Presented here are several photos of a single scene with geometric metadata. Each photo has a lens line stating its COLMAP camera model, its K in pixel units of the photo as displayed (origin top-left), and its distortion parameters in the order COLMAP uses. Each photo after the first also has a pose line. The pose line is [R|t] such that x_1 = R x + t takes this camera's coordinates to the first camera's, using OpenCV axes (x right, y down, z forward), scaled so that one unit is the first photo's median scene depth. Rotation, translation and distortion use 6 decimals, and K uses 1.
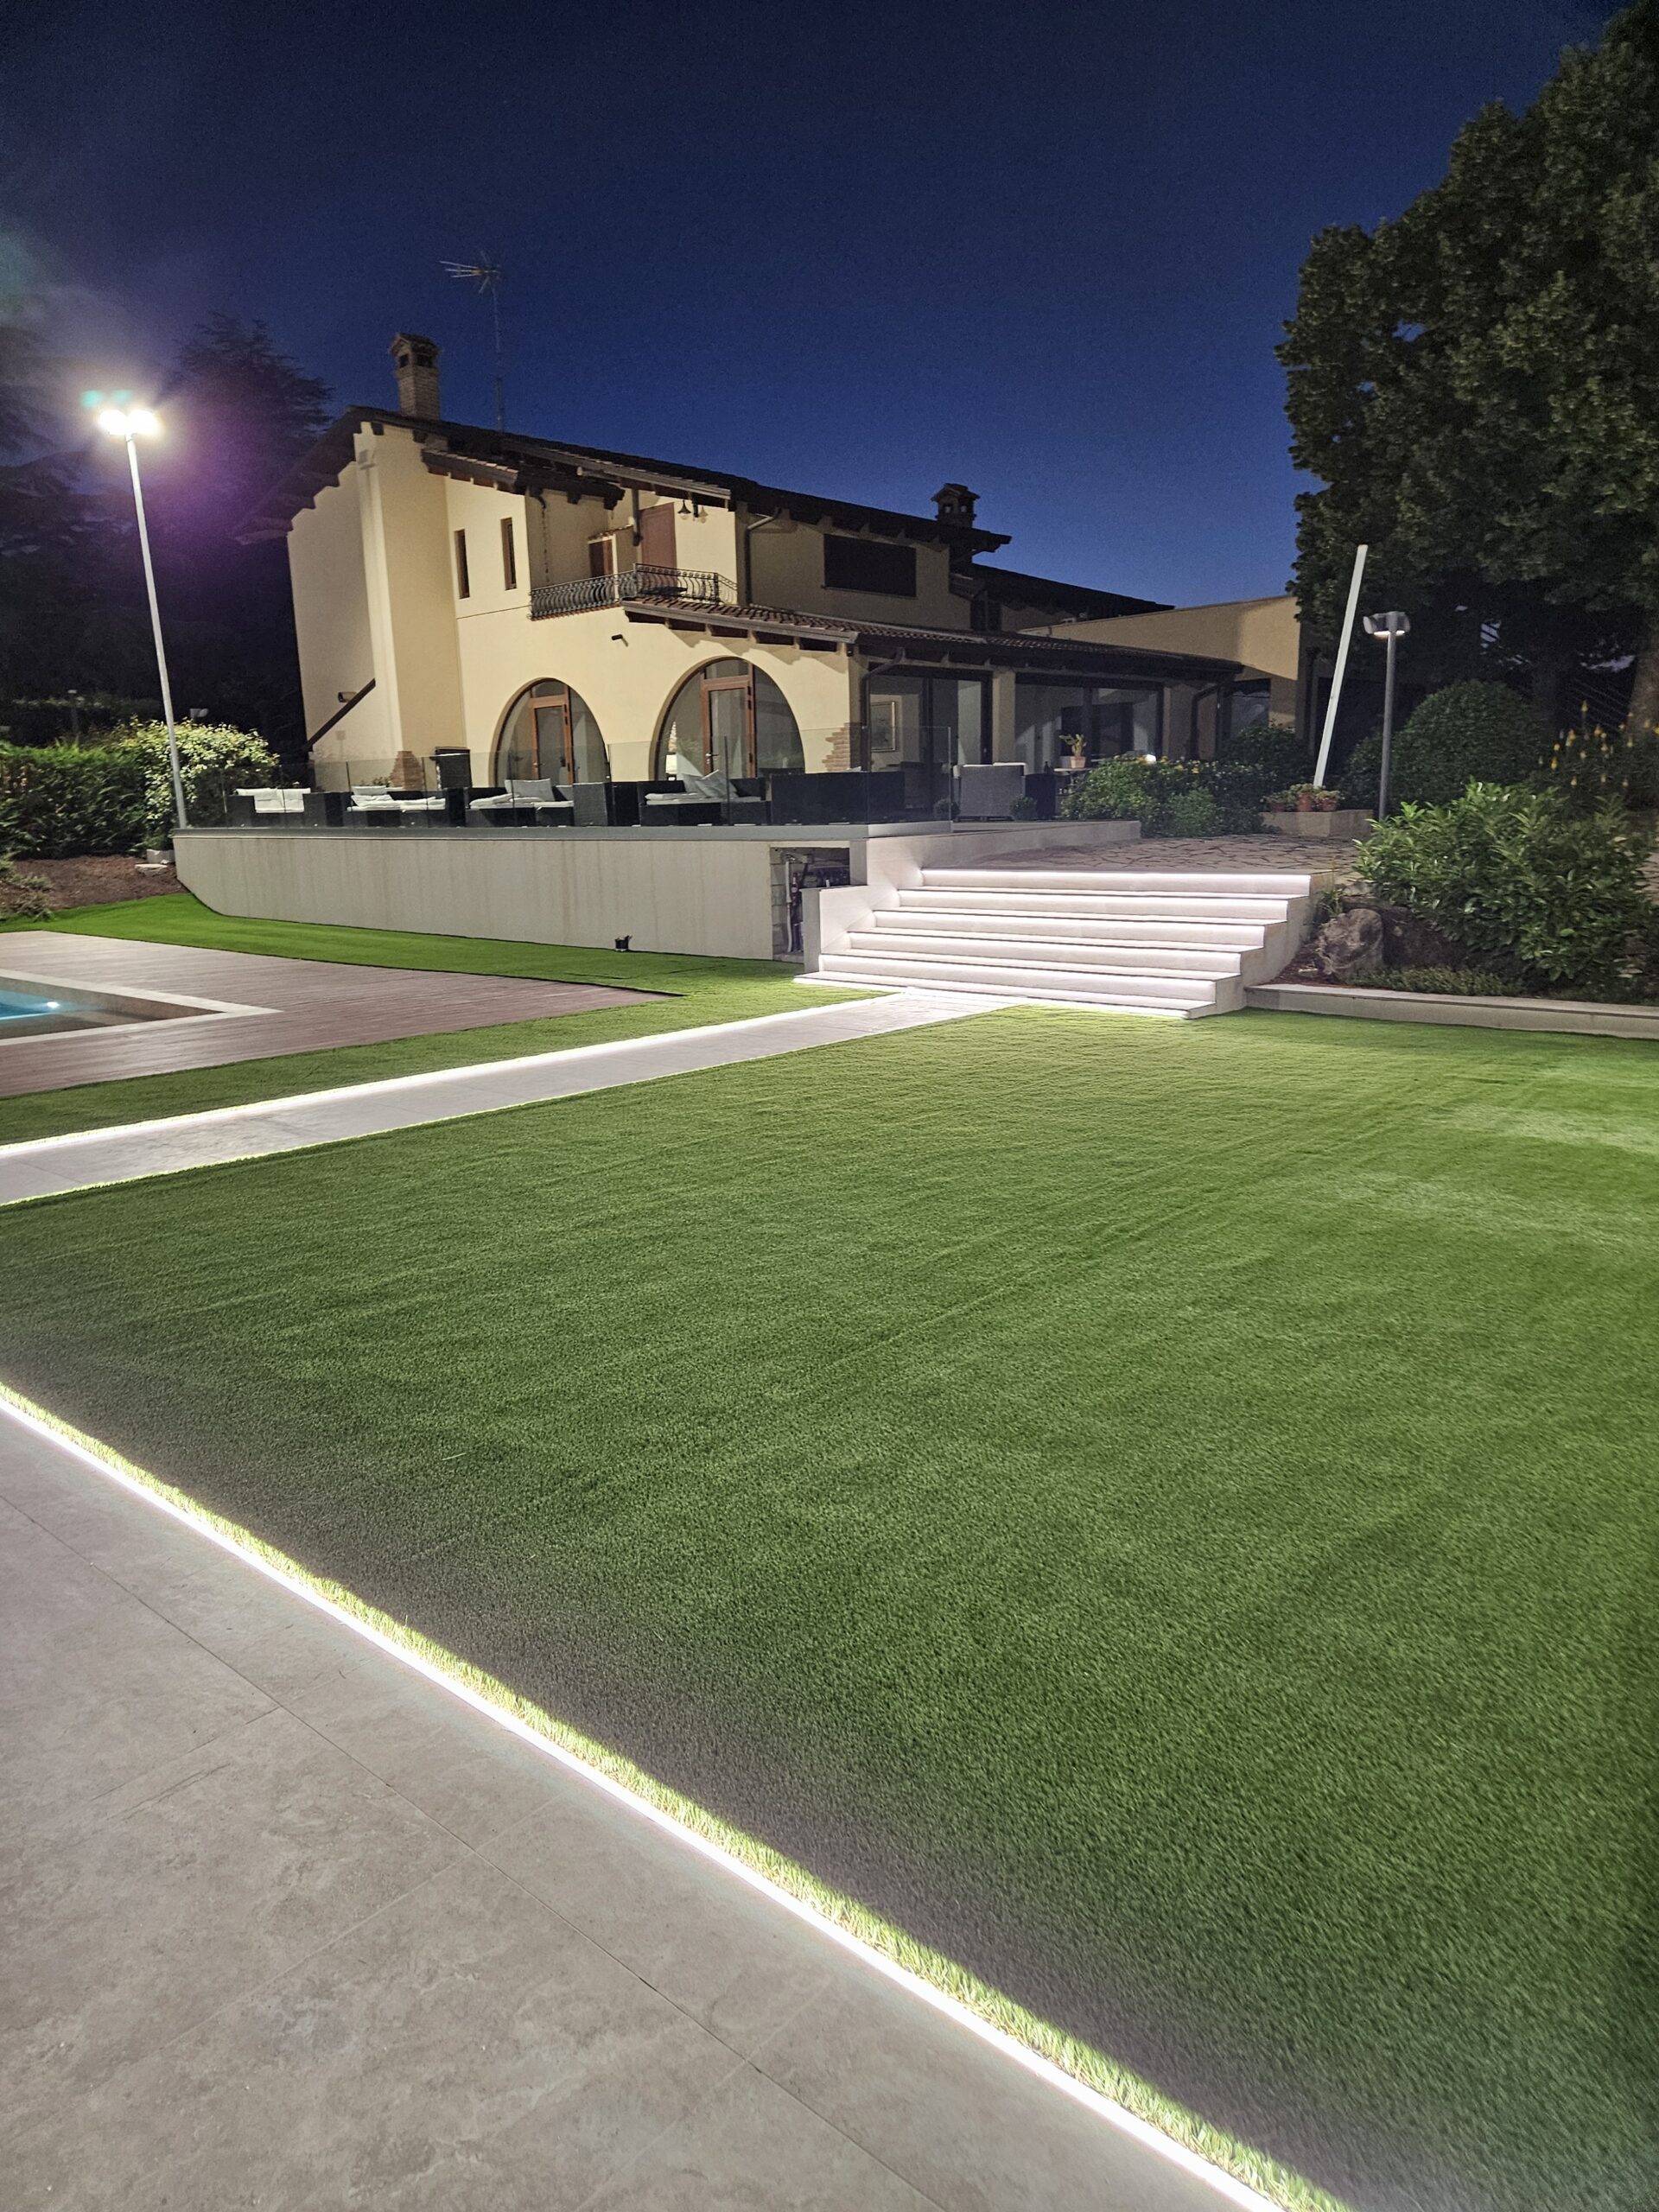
lens RADIAL K [[1552.5, 0, 827.7], [0, 1552.5, 1085.9], [0, 0, 1]] dist [0.066522, -0.043826]
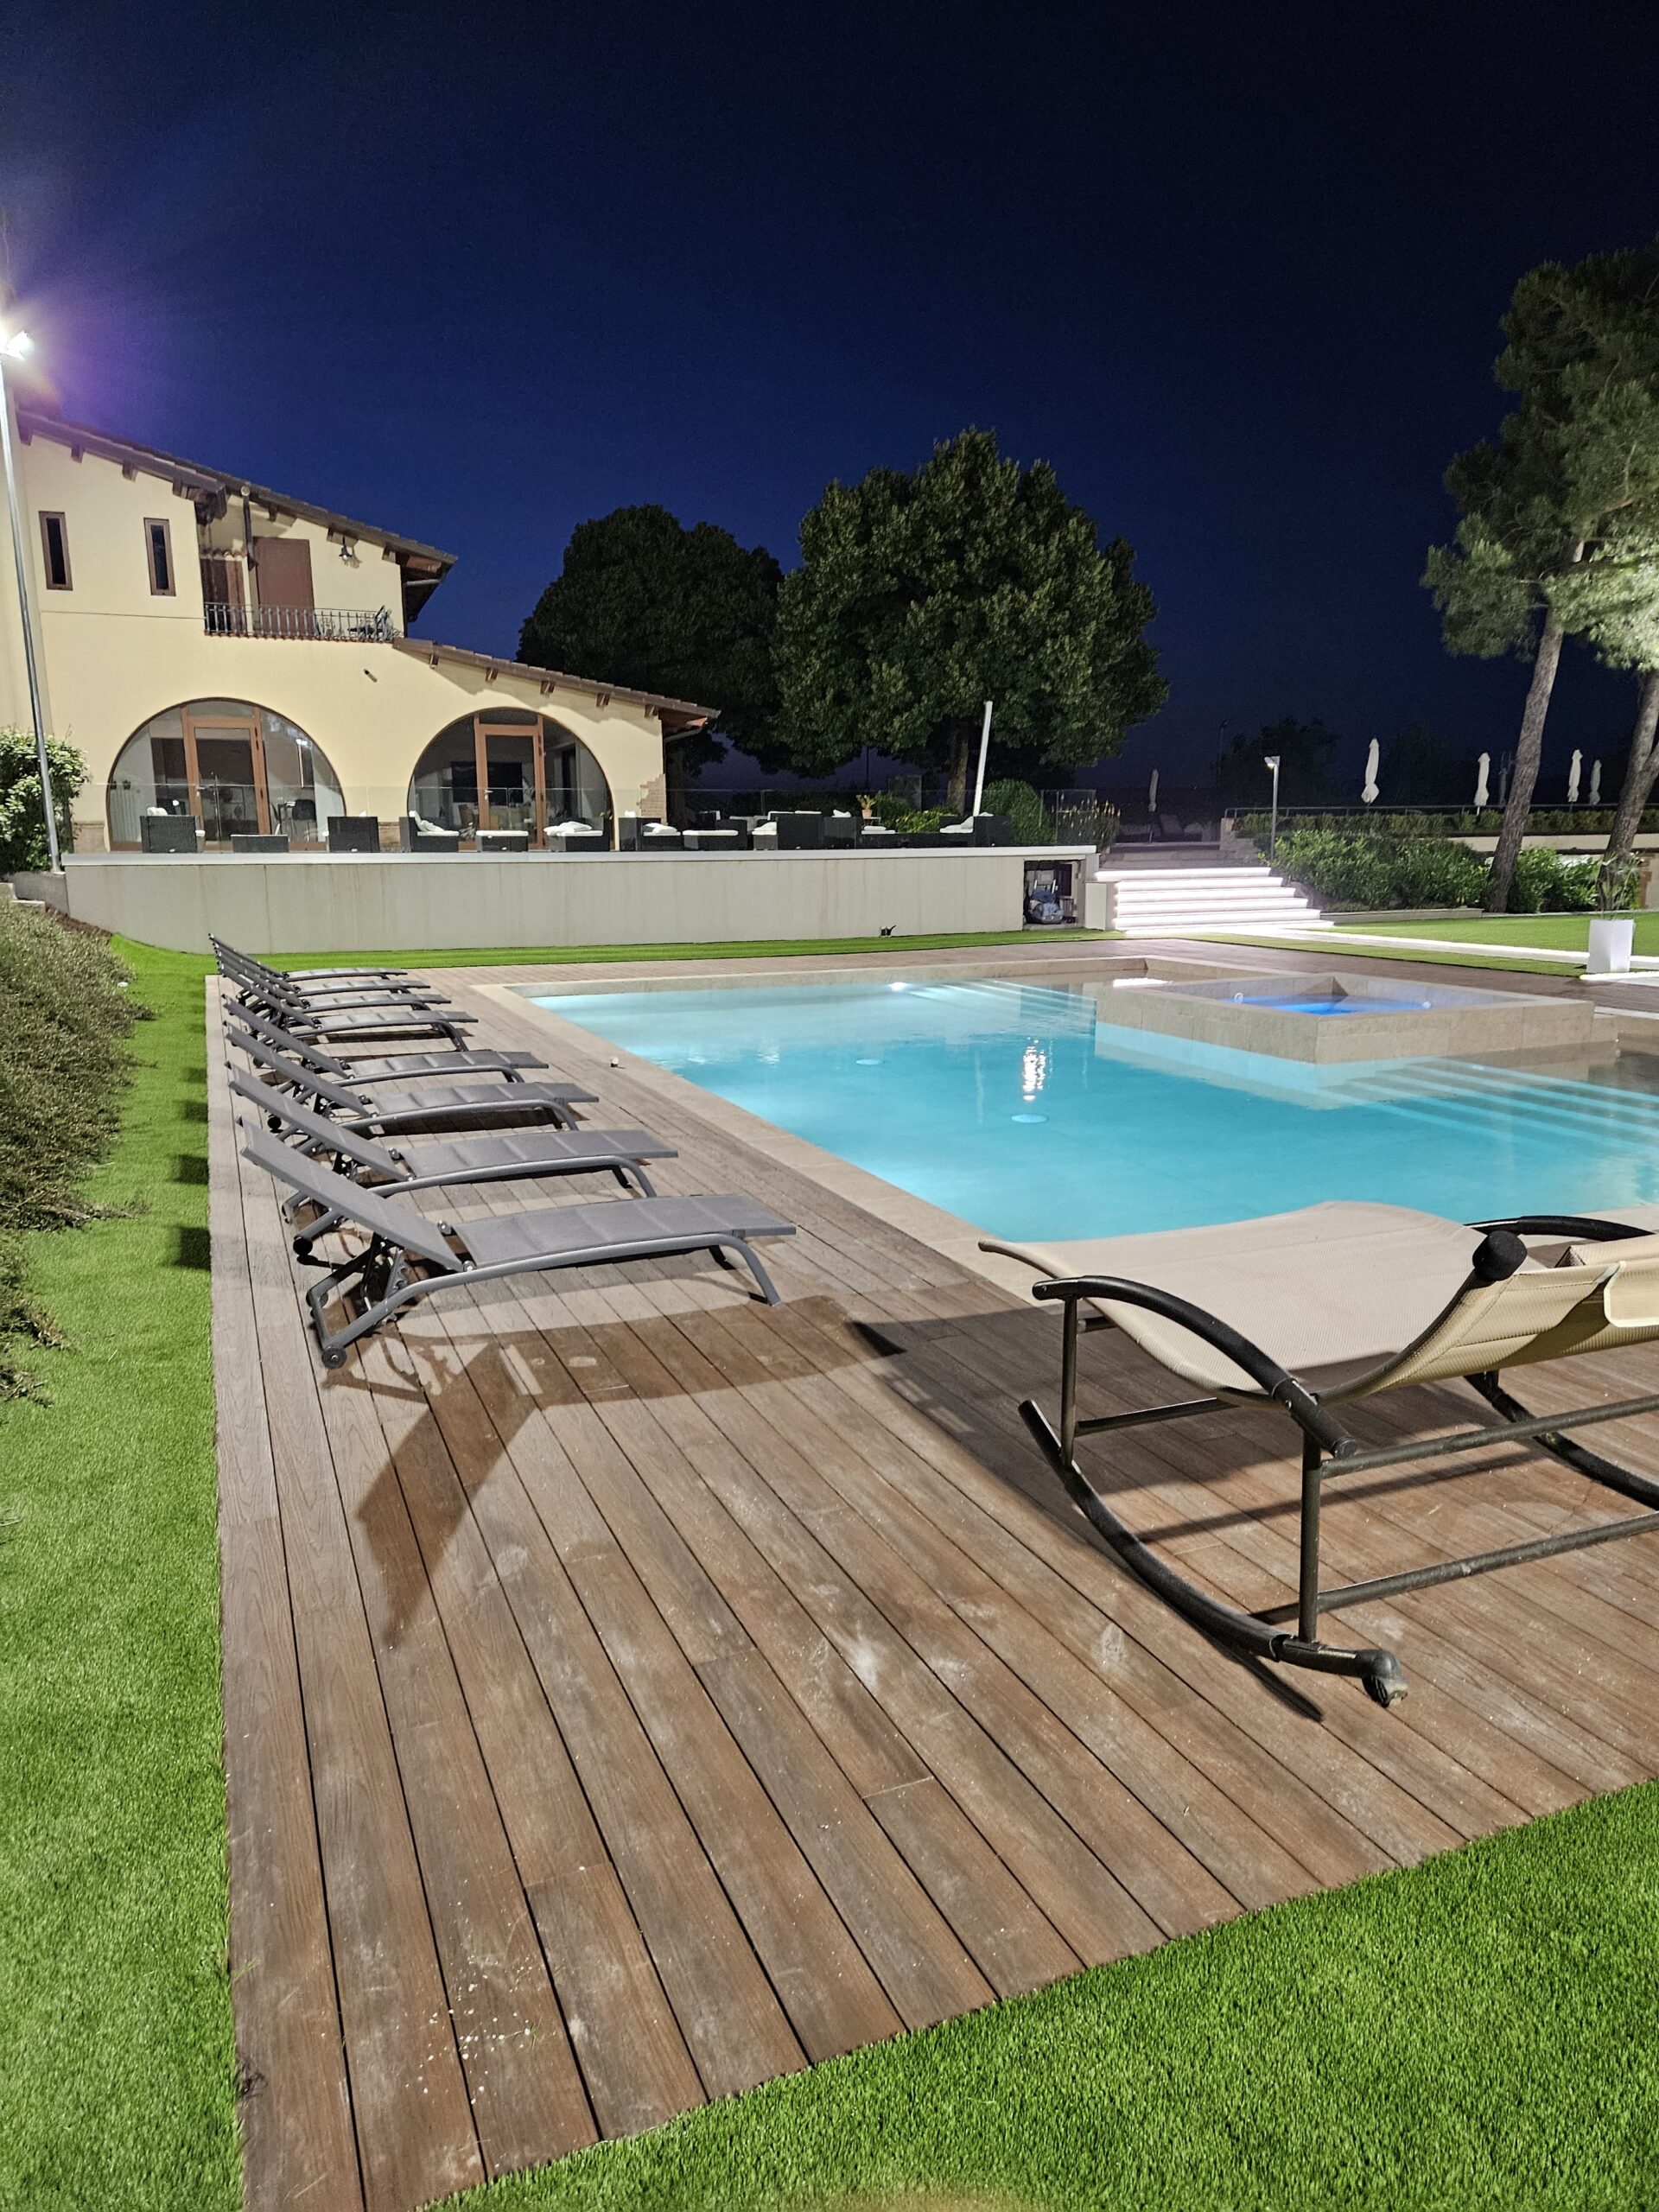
lens RADIAL K [[1487.6, 0, 829.5], [0, 1487.6, 1106.0], [0, 0, 1]] dist [0.075473, -0.001814]
pose [[0.400190, -0.142036, 0.905358, -1.026939], [0.163218, 0.983168, 0.082097, -0.041166], [-0.901780, 0.114917, 0.416637, 0.373143]]
